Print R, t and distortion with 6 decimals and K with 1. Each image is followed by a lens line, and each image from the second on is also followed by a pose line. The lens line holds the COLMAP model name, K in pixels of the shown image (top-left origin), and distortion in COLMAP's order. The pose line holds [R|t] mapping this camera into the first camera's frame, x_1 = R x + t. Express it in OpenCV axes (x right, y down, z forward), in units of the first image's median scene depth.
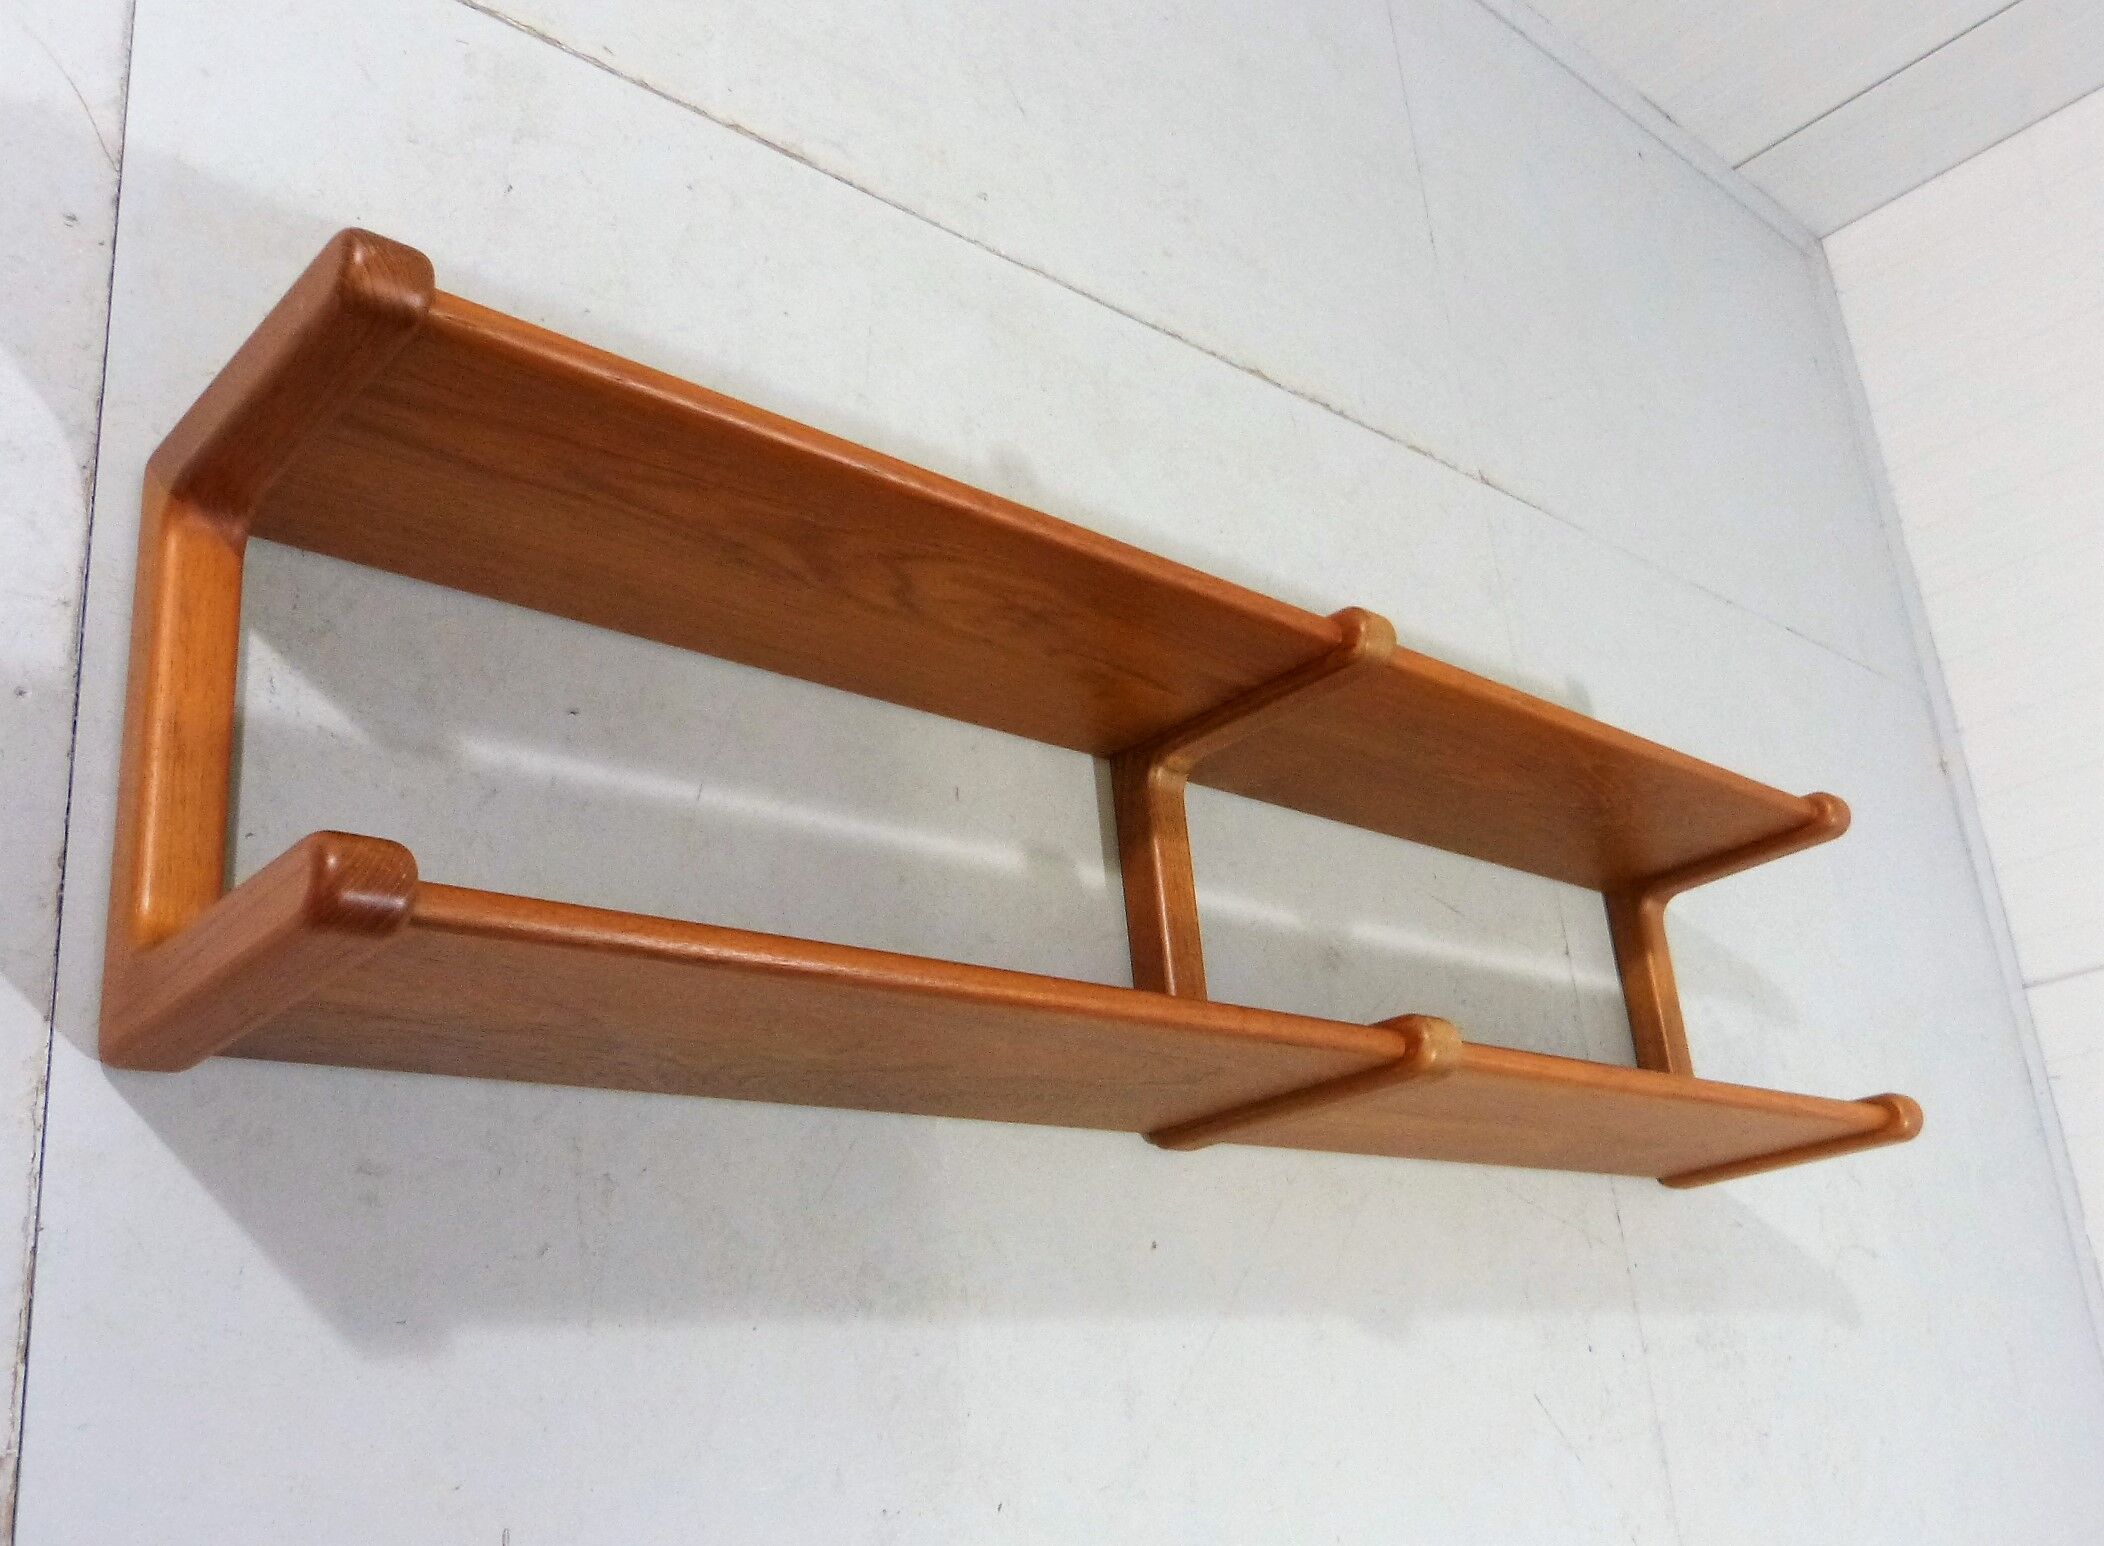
lens RADIAL K [[1906.1, 0, 1107.8], [0, 1906.1, 828.9], [0, 0, 1]] dist [-0.035815, 0.027370]
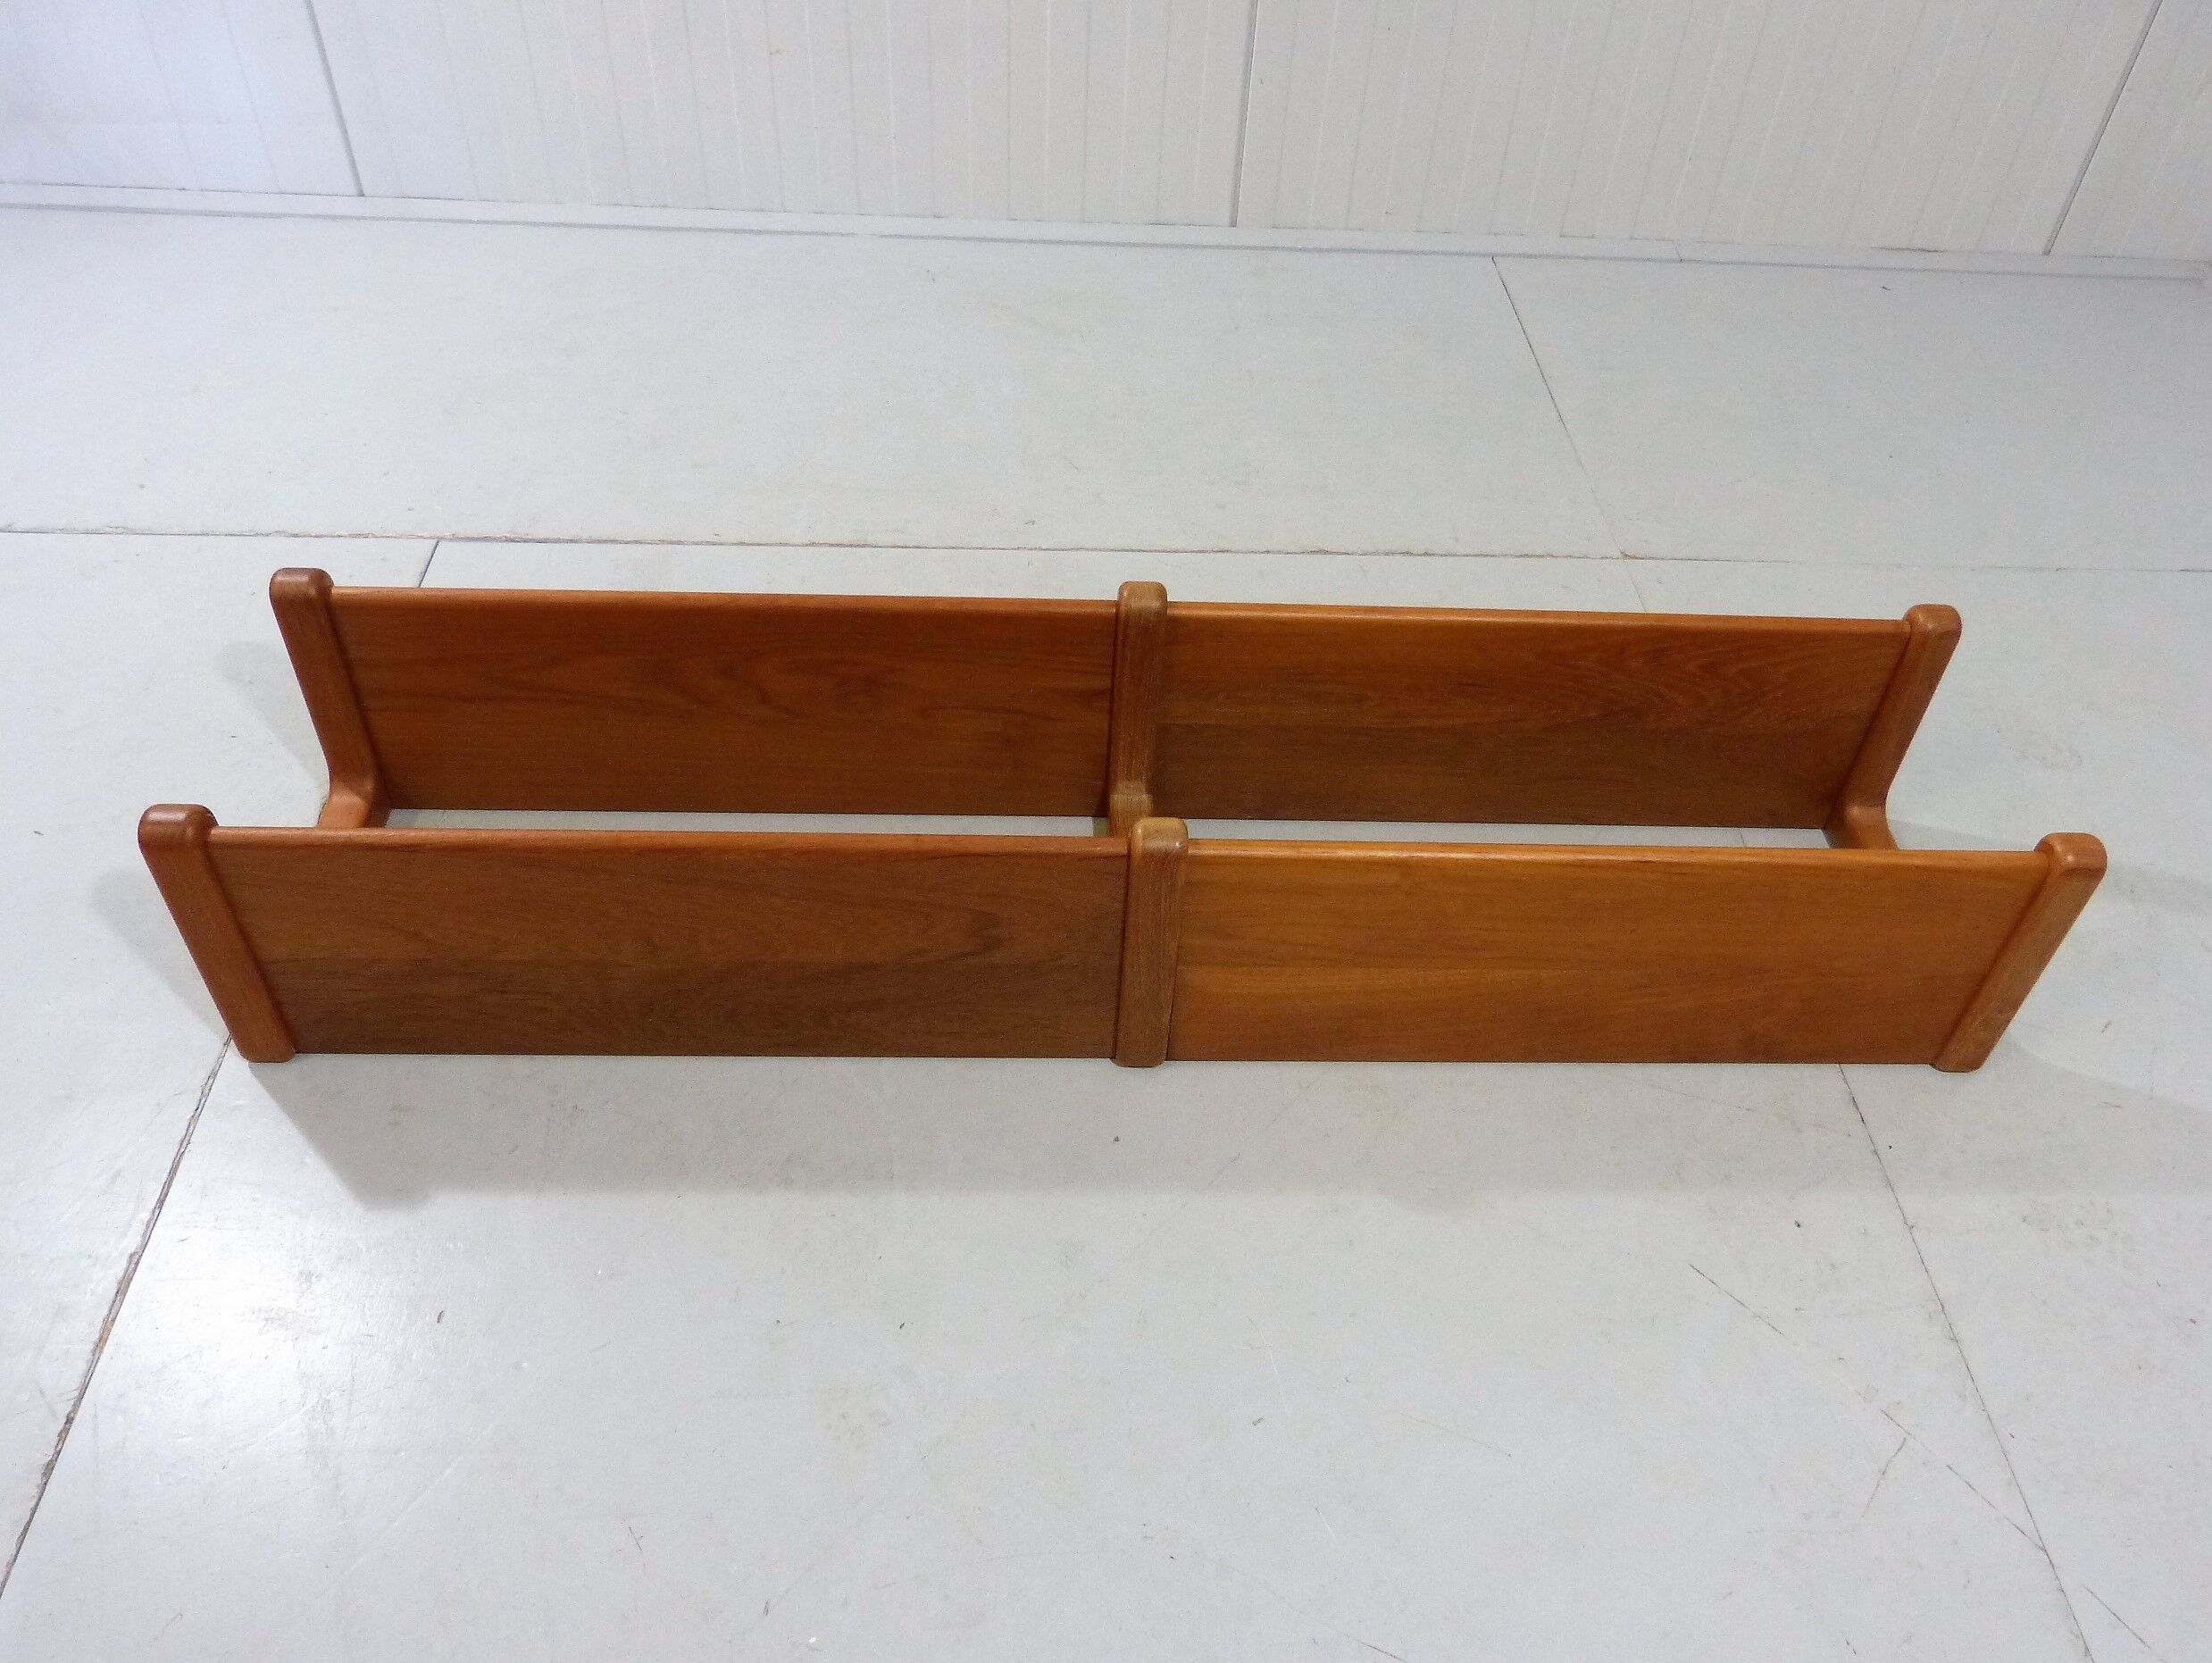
lens RADIAL K [[1713.7, 0, 1106.2], [0, 1713.7, 867.5], [0, 0, 1]] dist [-0.028550, 0.005160]
pose [[0.755823, -0.407330, -0.512654, 0.719178], [0.177567, 0.881116, -0.438298, 0.619820], [0.630239, 0.240245, 0.738296, 0.256162]]
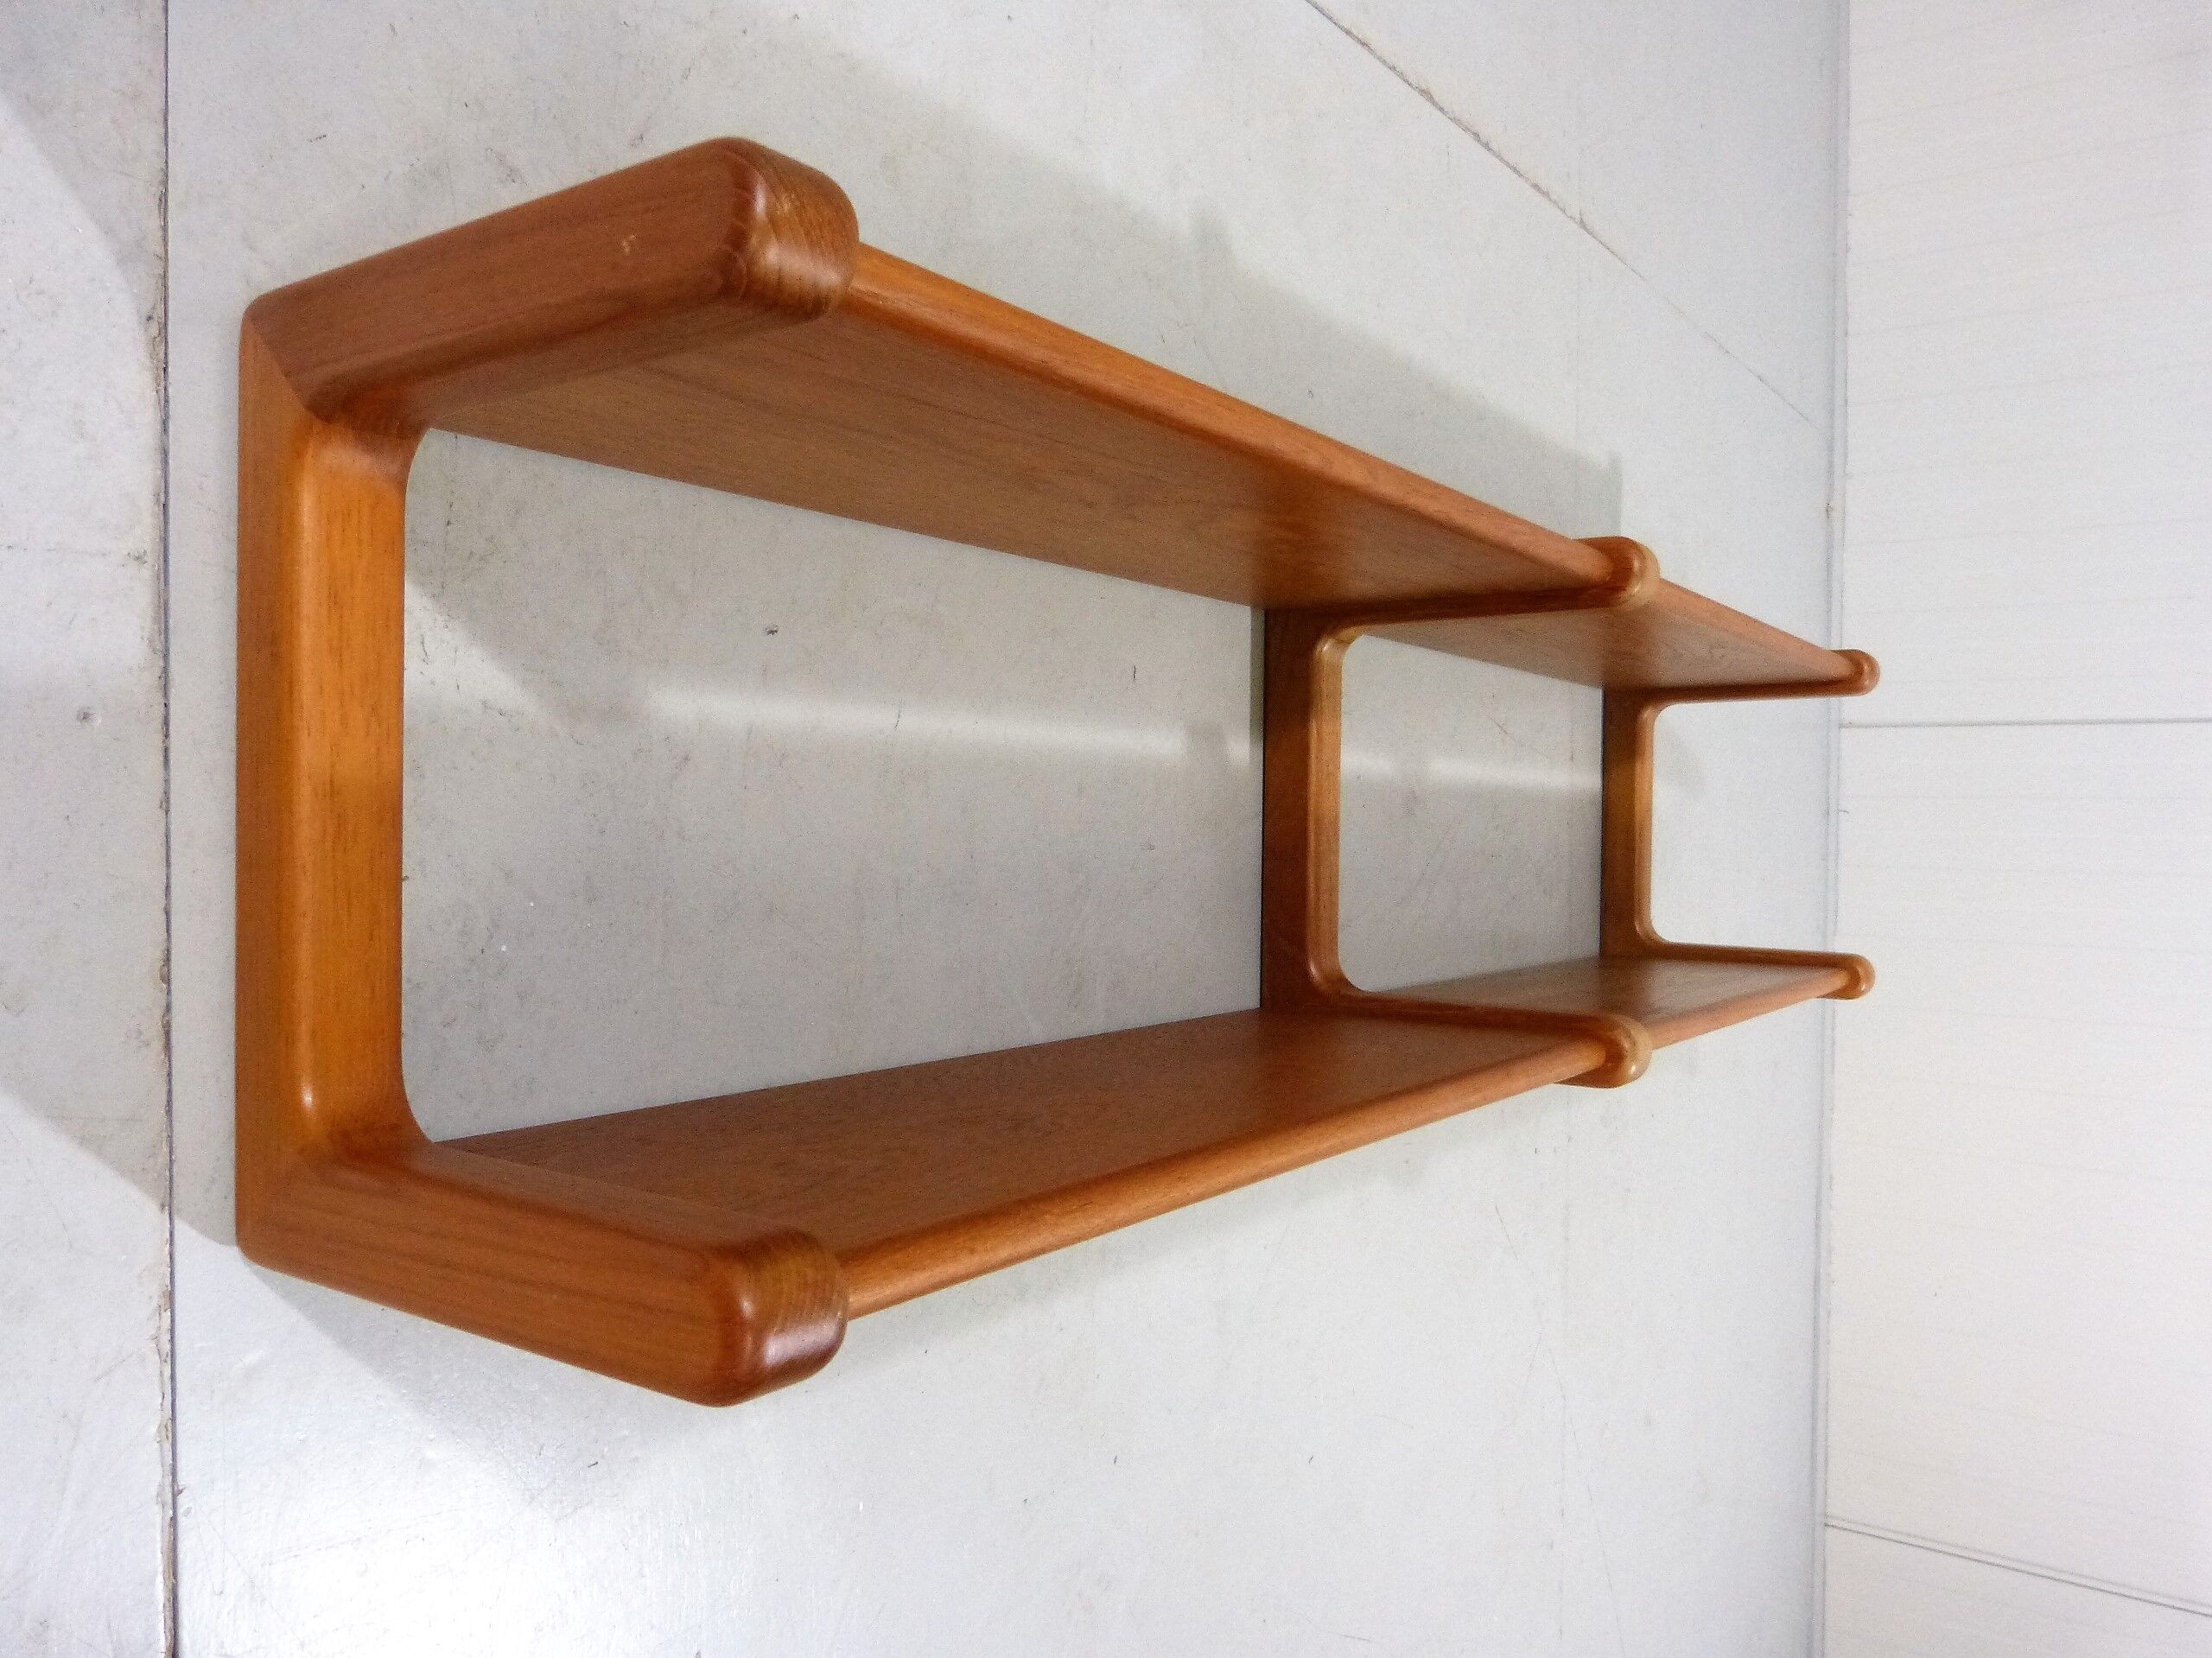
lens RADIAL K [[1660.1, 0, 1076.5], [0, 1660.1, 835.3], [0, 0, 1]] dist [-0.037391, 0.029886]
pose [[0.977720, 0.107400, 0.180358, -0.278930], [-0.162059, 0.932297, 0.323356, -0.227036], [-0.133419, -0.345380, 0.928930, 0.337935]]
